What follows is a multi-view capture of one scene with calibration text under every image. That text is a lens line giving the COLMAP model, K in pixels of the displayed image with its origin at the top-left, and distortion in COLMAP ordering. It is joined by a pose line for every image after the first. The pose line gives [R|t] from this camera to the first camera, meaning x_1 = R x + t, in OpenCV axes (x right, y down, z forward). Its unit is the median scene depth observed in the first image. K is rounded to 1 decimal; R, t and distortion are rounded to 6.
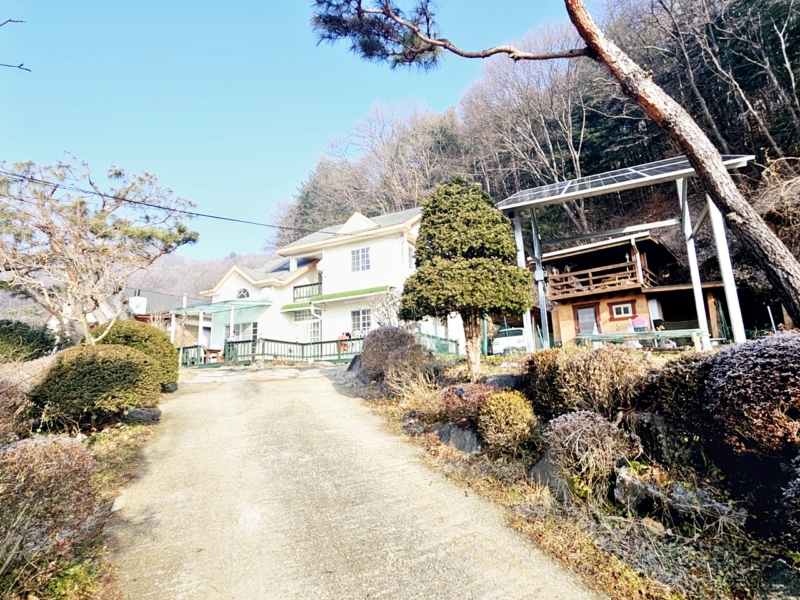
lens RADIAL K [[427.2, 0, 400.0], [0, 427.2, 300.0], [0, 0, 1]] dist [0.002015, 0.000694]
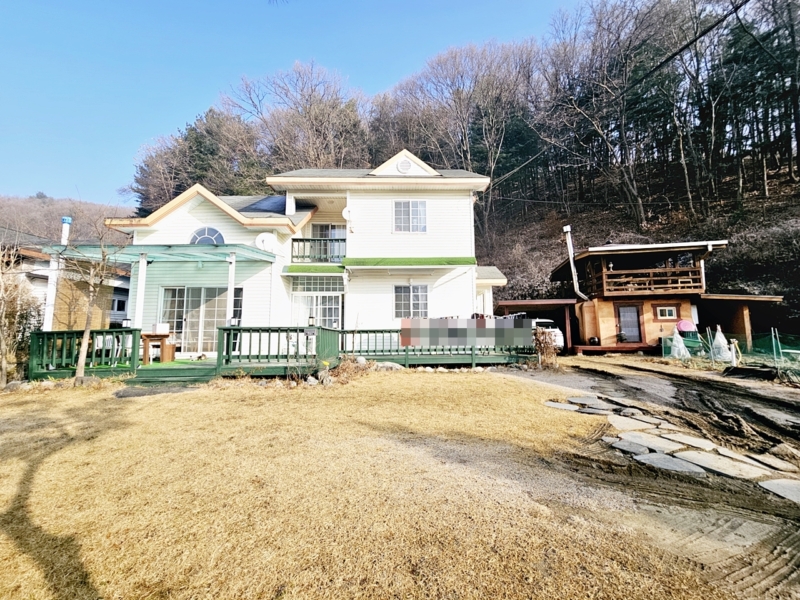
lens RADIAL K [[325.9, 0, 400.0], [0, 325.9, 300.0], [0, 0, 1]] dist [-0.001813, 0.000538]
pose [[0.882356, 0.076833, 0.464267, -0.388167], [-0.107630, 0.993380, 0.040157, 0.029281], [-0.458108, -0.085401, 0.884784, 0.552199]]
